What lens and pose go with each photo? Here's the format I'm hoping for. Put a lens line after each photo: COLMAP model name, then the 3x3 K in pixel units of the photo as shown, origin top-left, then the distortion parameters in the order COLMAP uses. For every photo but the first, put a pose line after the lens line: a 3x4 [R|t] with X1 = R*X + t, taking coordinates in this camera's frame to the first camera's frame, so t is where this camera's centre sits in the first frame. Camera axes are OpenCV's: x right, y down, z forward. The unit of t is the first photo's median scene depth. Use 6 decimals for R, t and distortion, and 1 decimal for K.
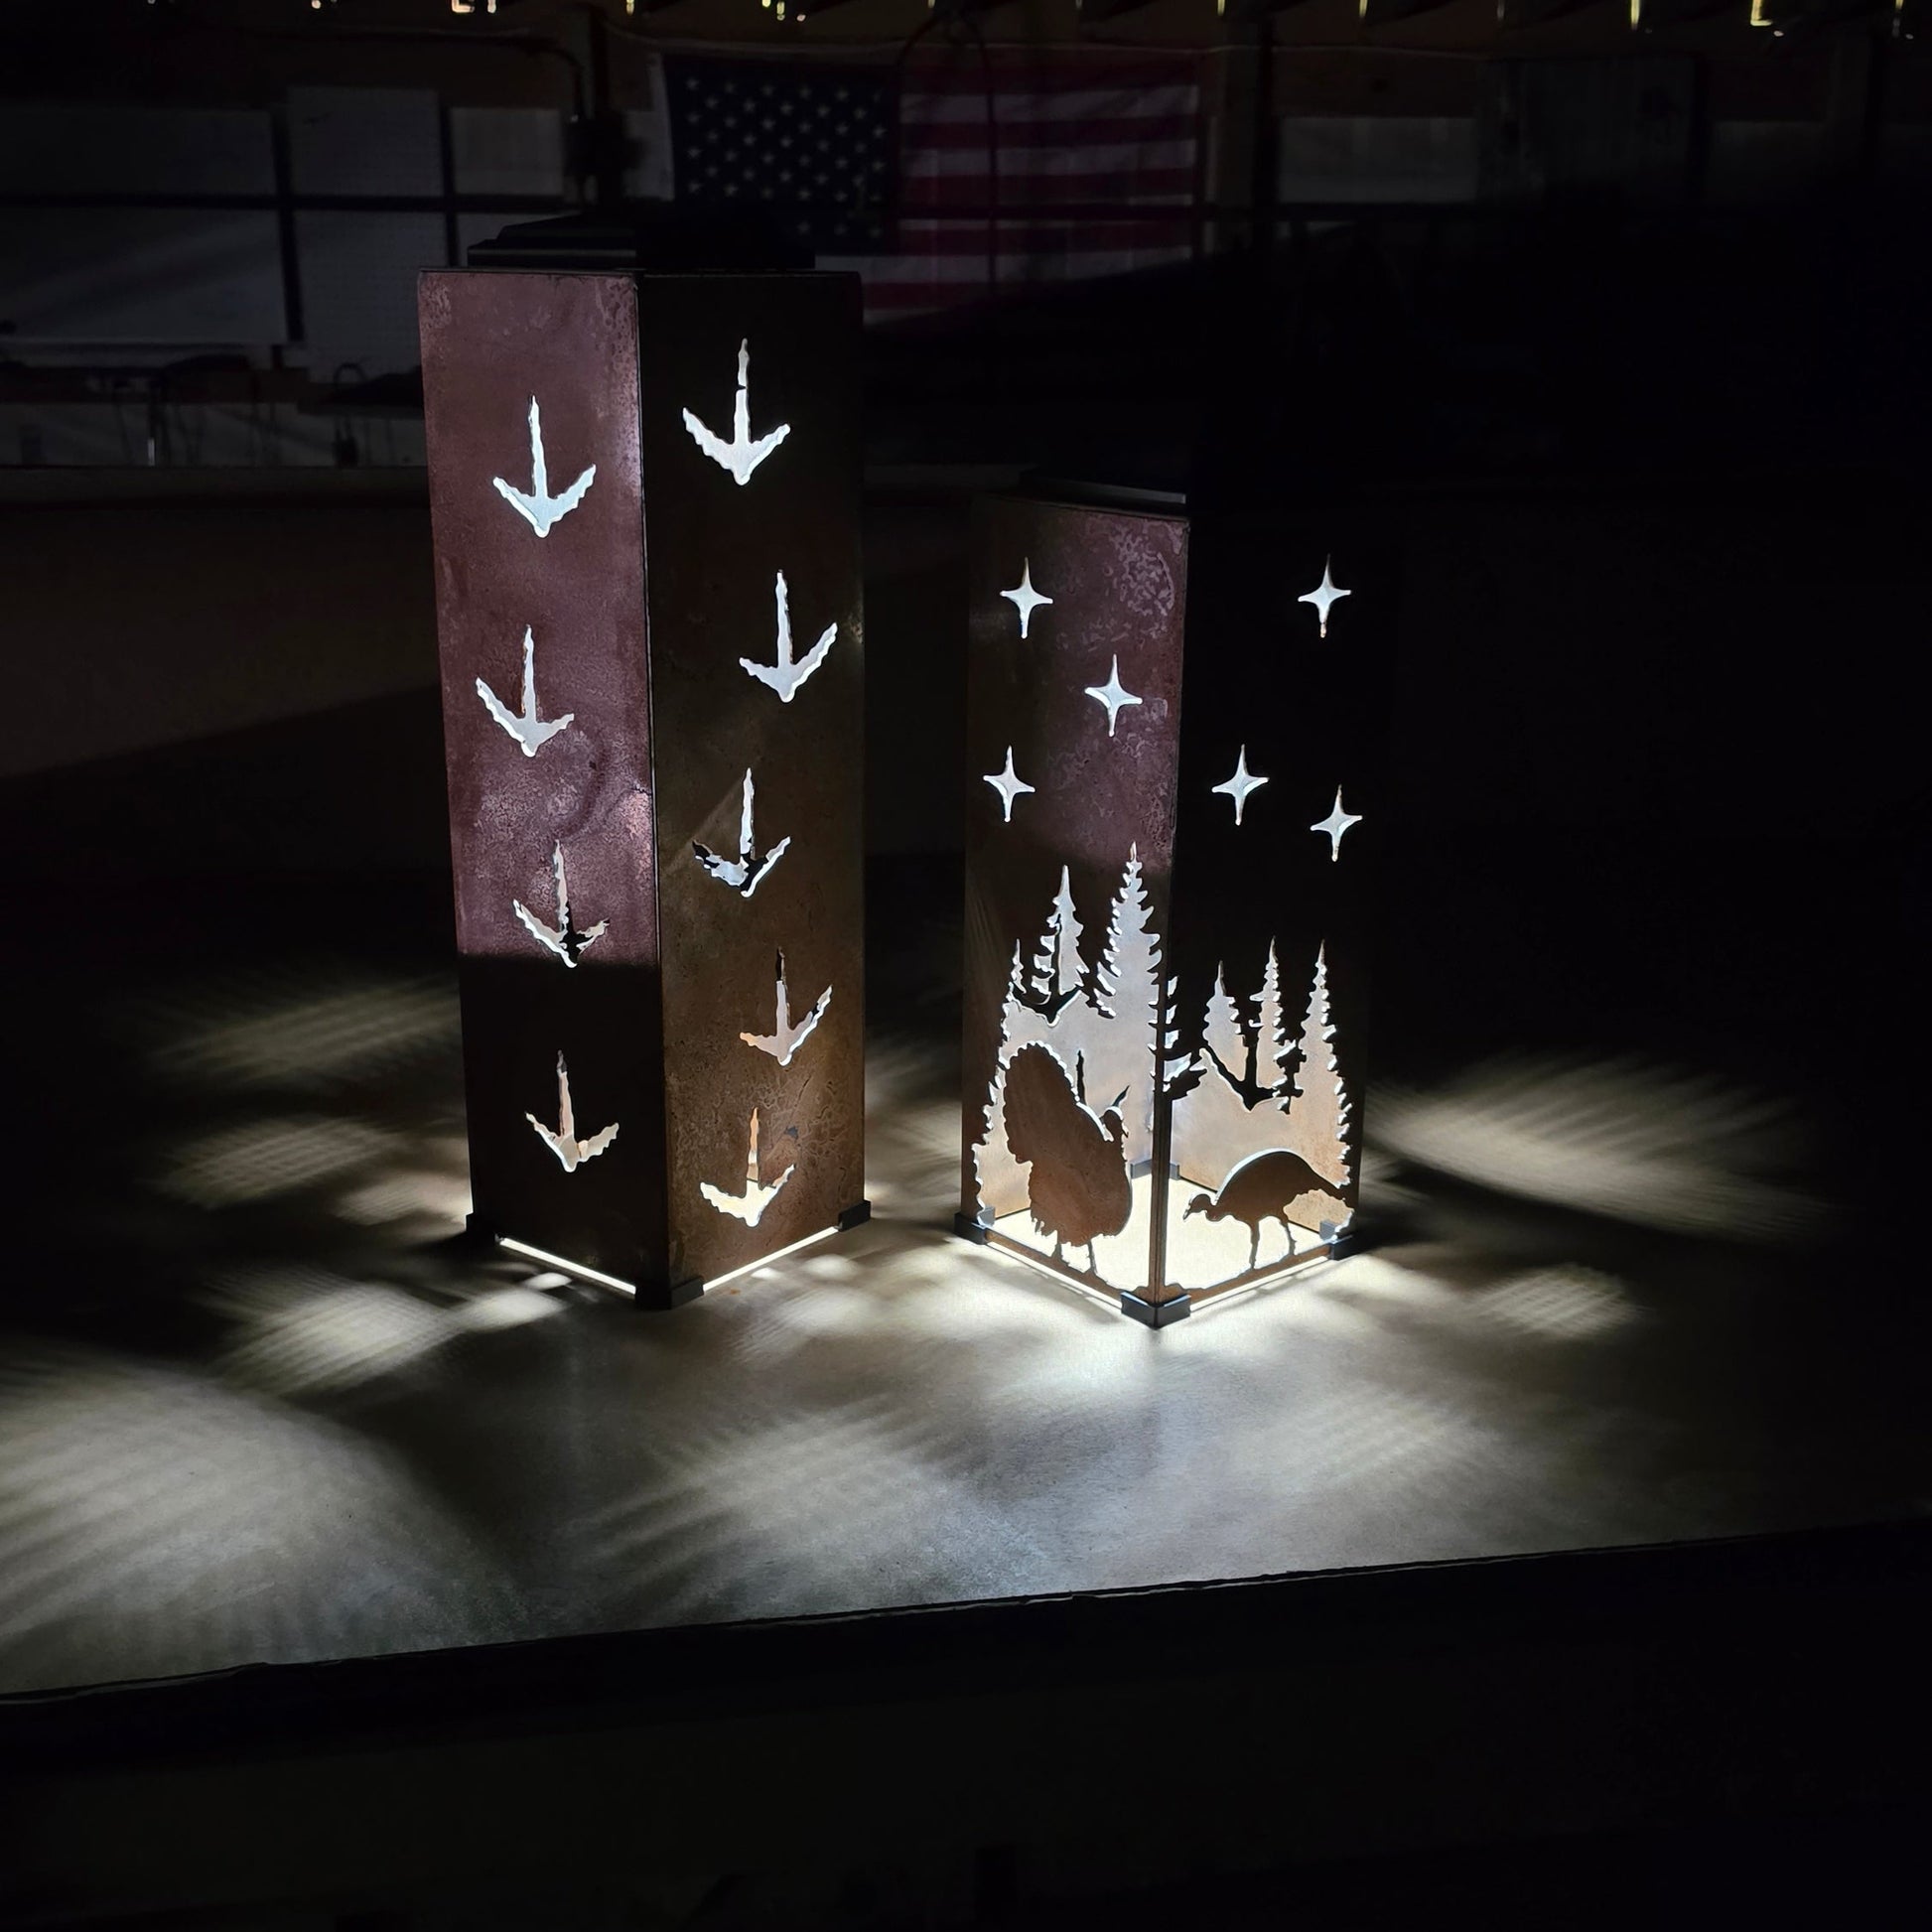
lens RADIAL K [[2317.0, 0, 926.4], [0, 2317.0, 1055.4], [0, 0, 1]] dist [0.120828, -0.212527]
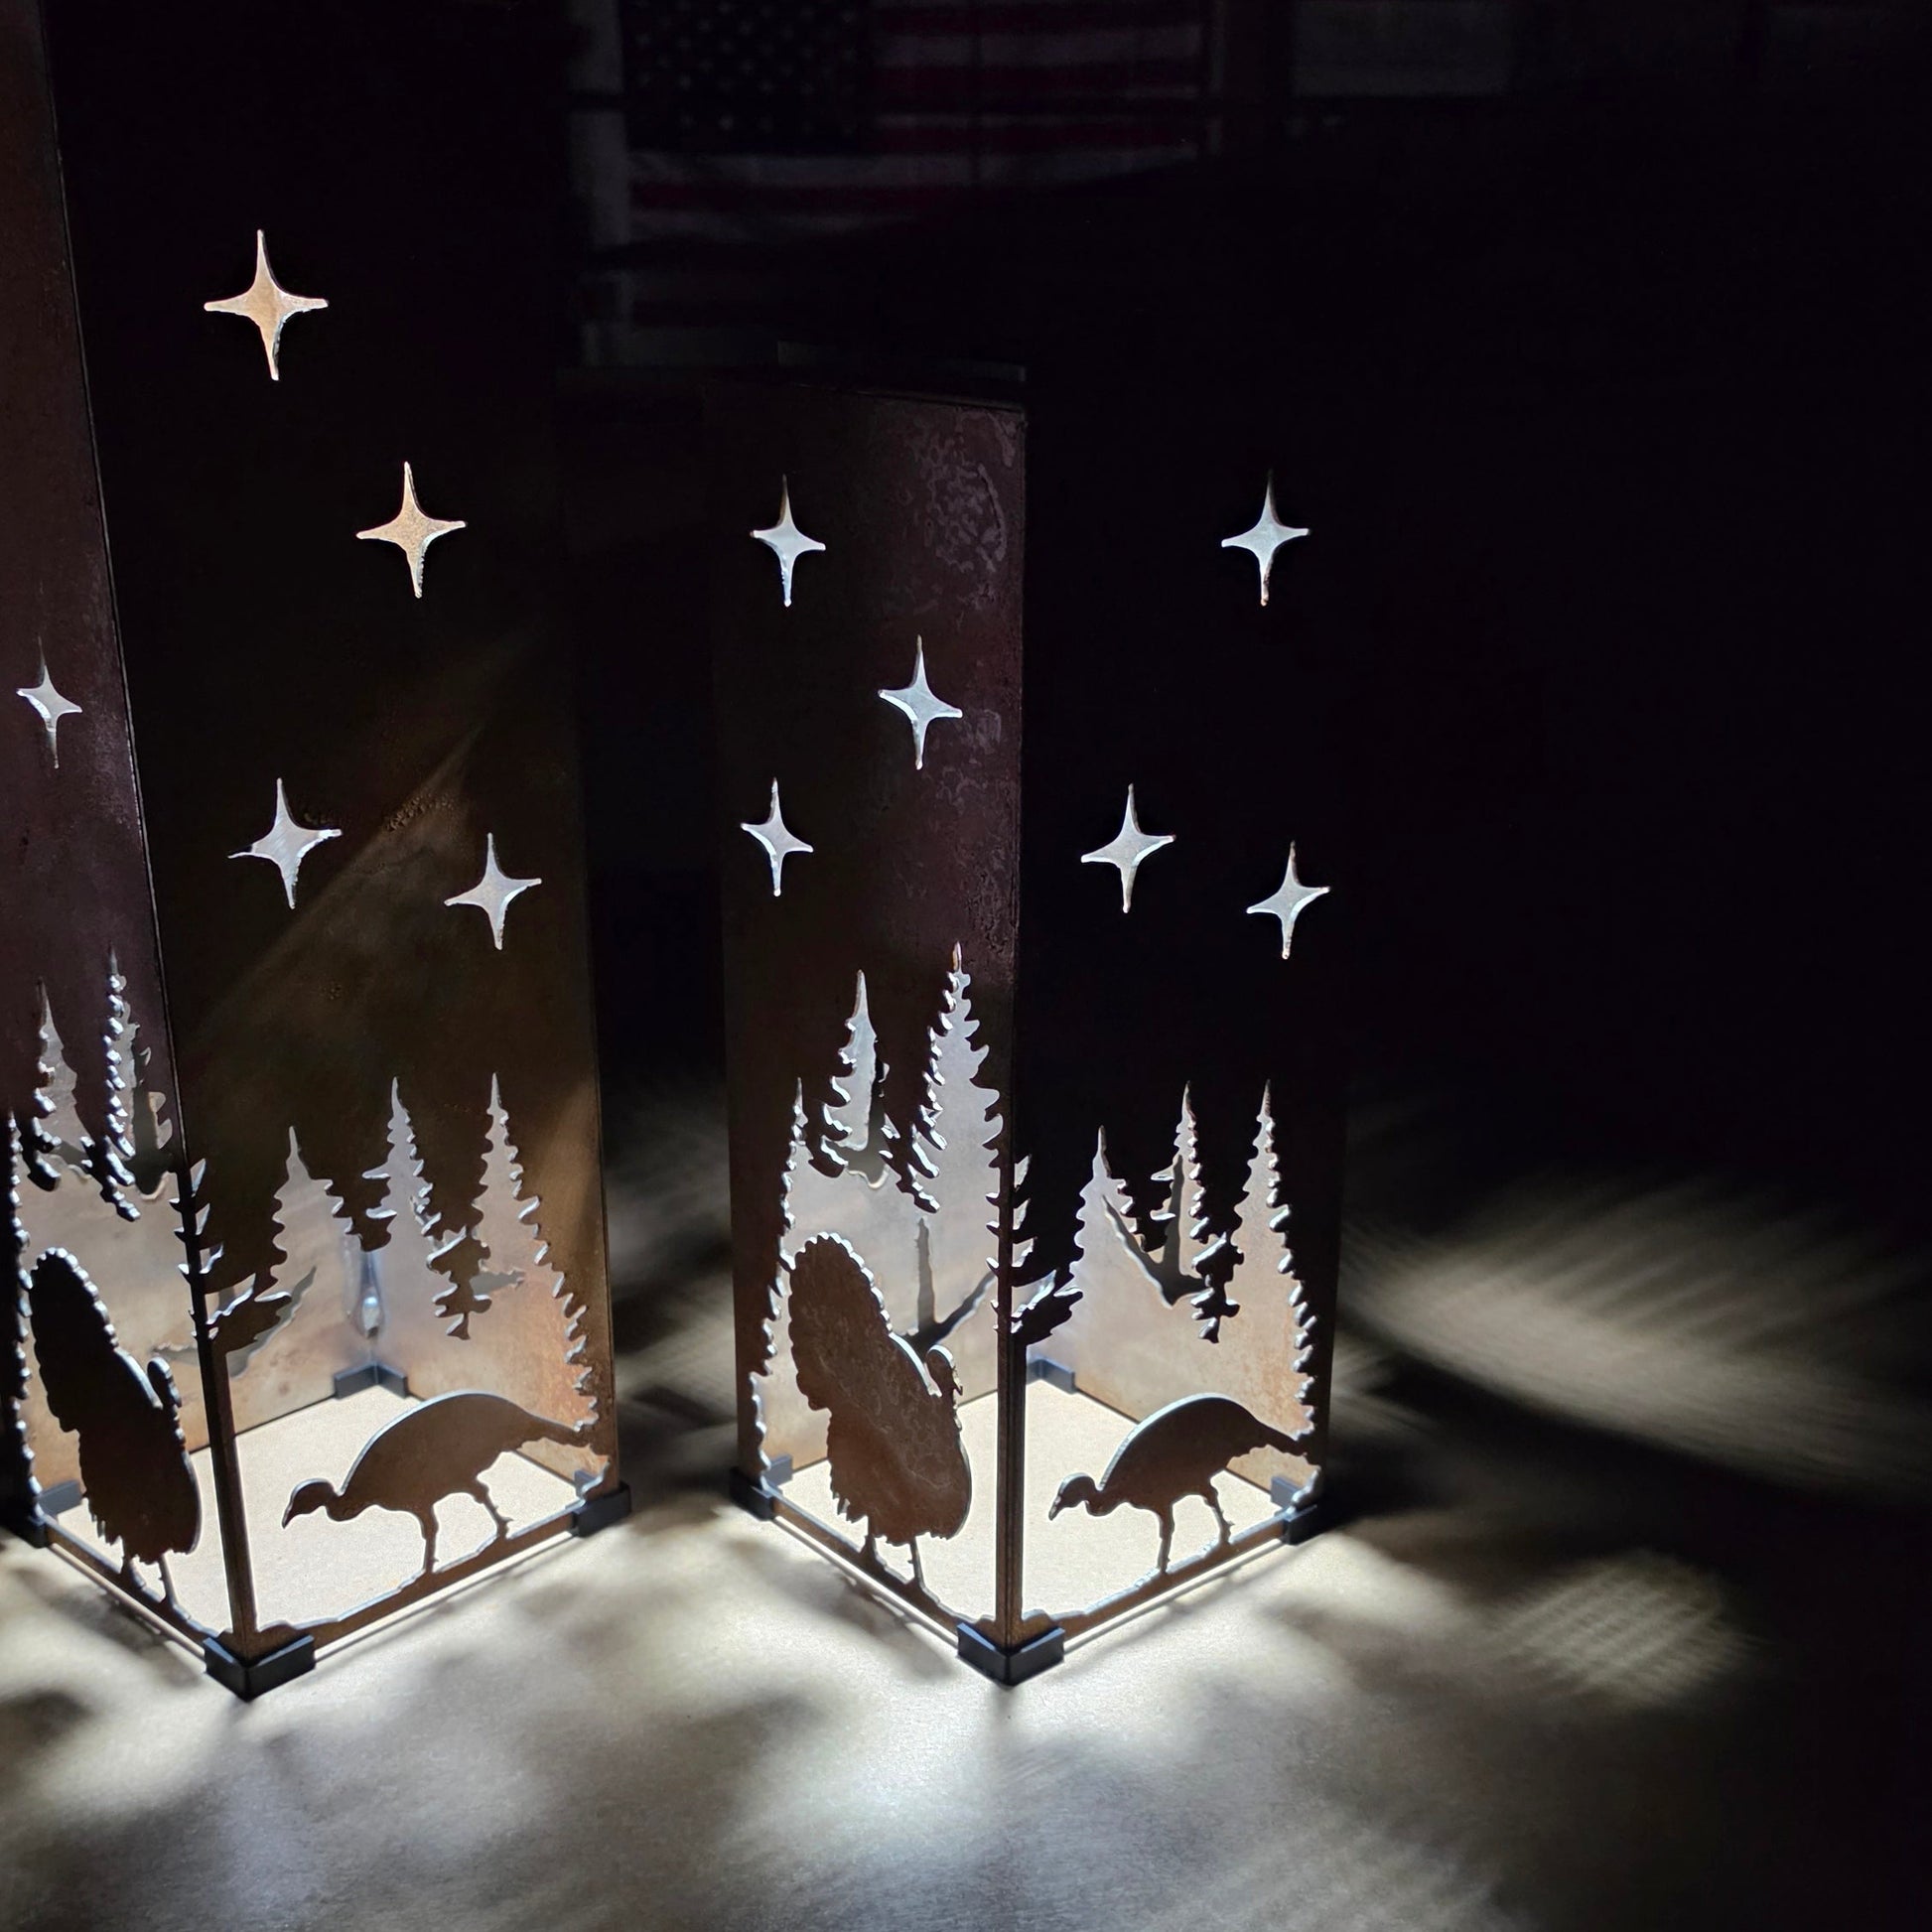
lens RADIAL K [[2314.7, 0, 941.1], [0, 2314.7, 1139.9], [0, 0, 1]] dist [0.118202, -0.211556]
pose [[0.999983, -0.004862, -0.003242, 0.084398], [0.005038, 0.998383, 0.056619, -0.072128], [0.002961, -0.056635, 0.998391, 0.367659]]
